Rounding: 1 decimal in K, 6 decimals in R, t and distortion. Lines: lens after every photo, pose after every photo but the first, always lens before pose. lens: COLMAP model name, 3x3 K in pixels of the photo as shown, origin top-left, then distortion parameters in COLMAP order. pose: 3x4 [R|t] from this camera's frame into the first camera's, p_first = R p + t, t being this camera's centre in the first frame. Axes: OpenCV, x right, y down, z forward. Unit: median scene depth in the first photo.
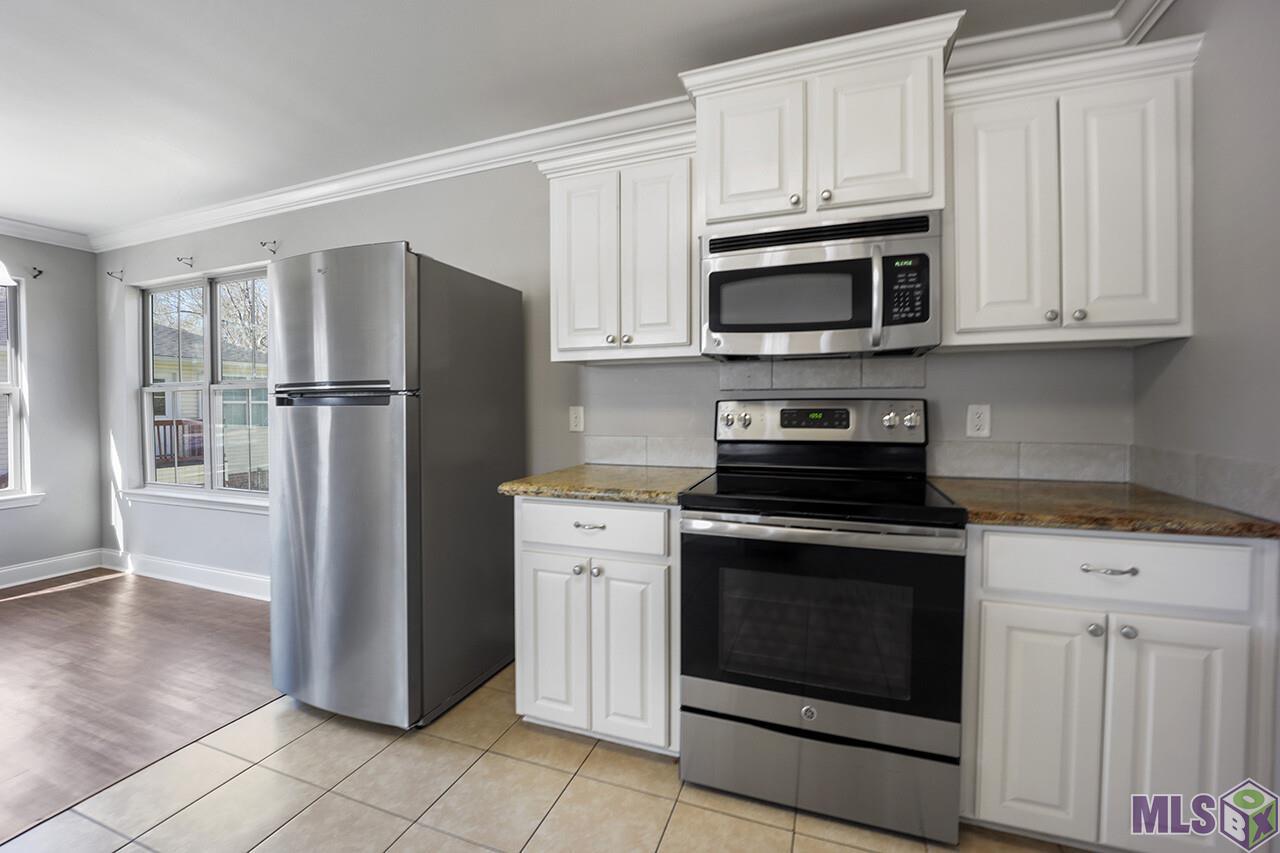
lens RADIAL K [[527.9, 0, 638.4], [0, 527.9, 416.8], [0, 0, 1]] dist [-0.023254, -0.000308]
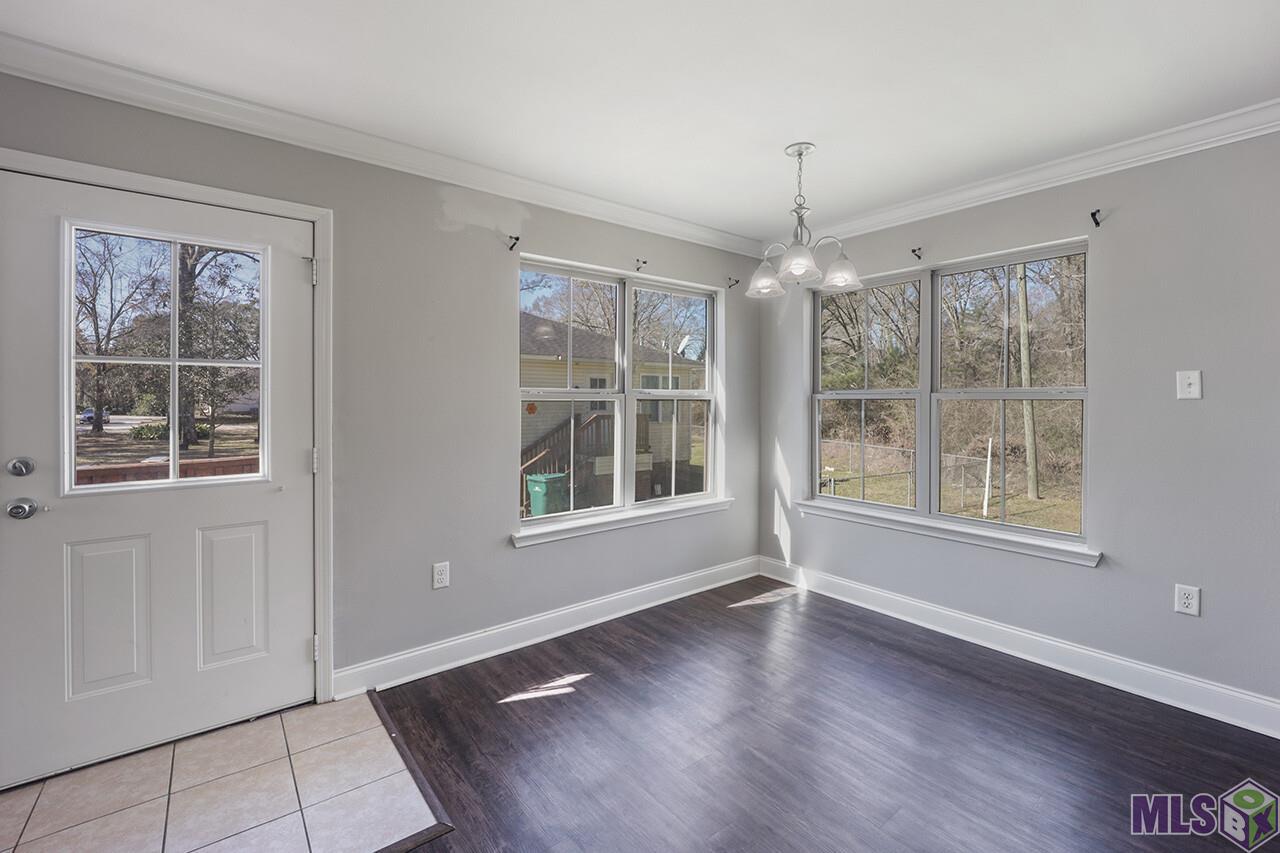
lens RADIAL K [[539.7, 0, 638.7], [0, 539.7, 402.5], [0, 0, 1]] dist [-0.015539, -0.000044]
pose [[0.853488, 0.010615, -0.521004, -1.264054], [-0.016674, 0.999837, -0.006944, -0.051187], [0.520845, 0.014614, 0.853526, -0.032093]]
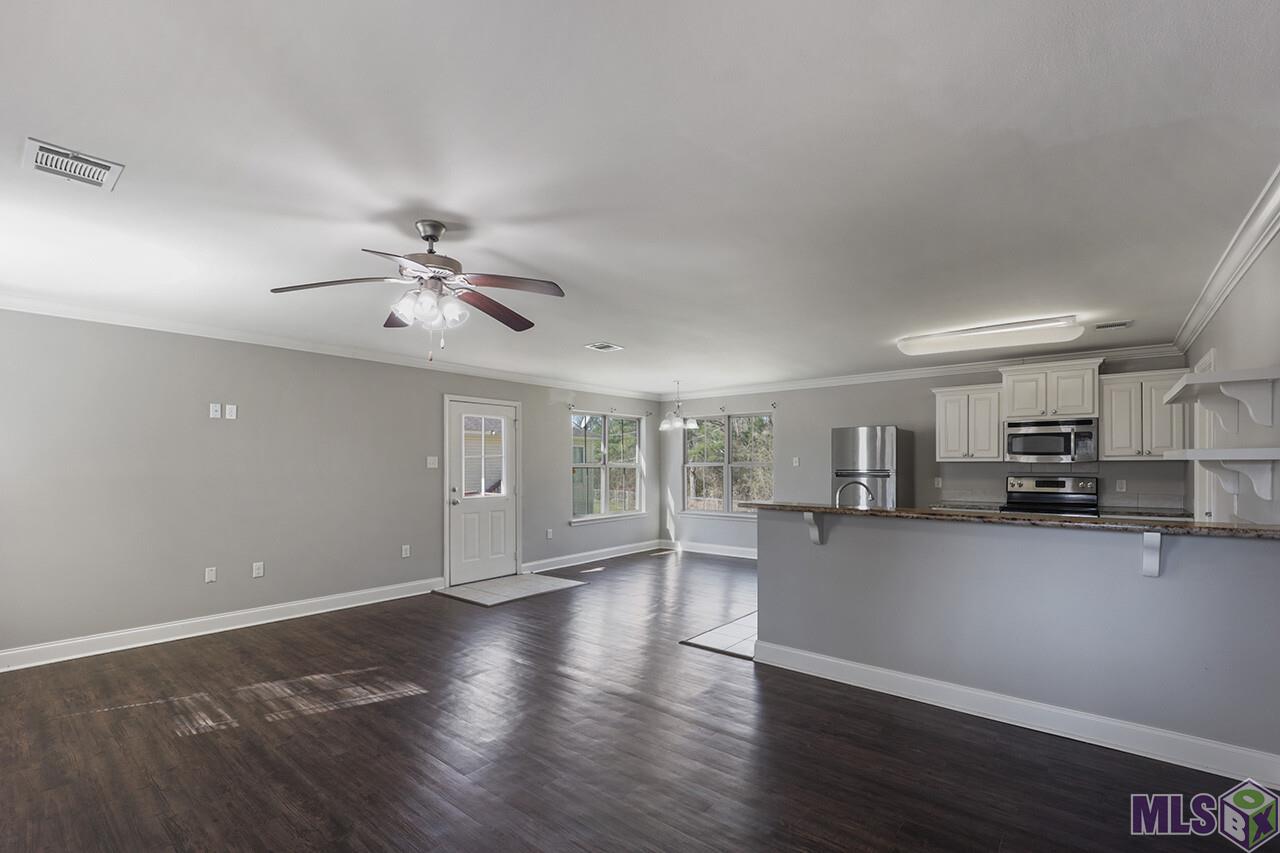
lens RADIAL K [[561.2, 0, 634.5], [0, 561.2, 467.3], [0, 0, 1]] dist [-0.018786, -0.000087]
pose [[0.944708, 0.004433, -0.327884, -0.691293], [-0.007840, 0.999928, -0.009068, -0.037209], [0.327820, 0.011137, 0.944675, -2.221533]]
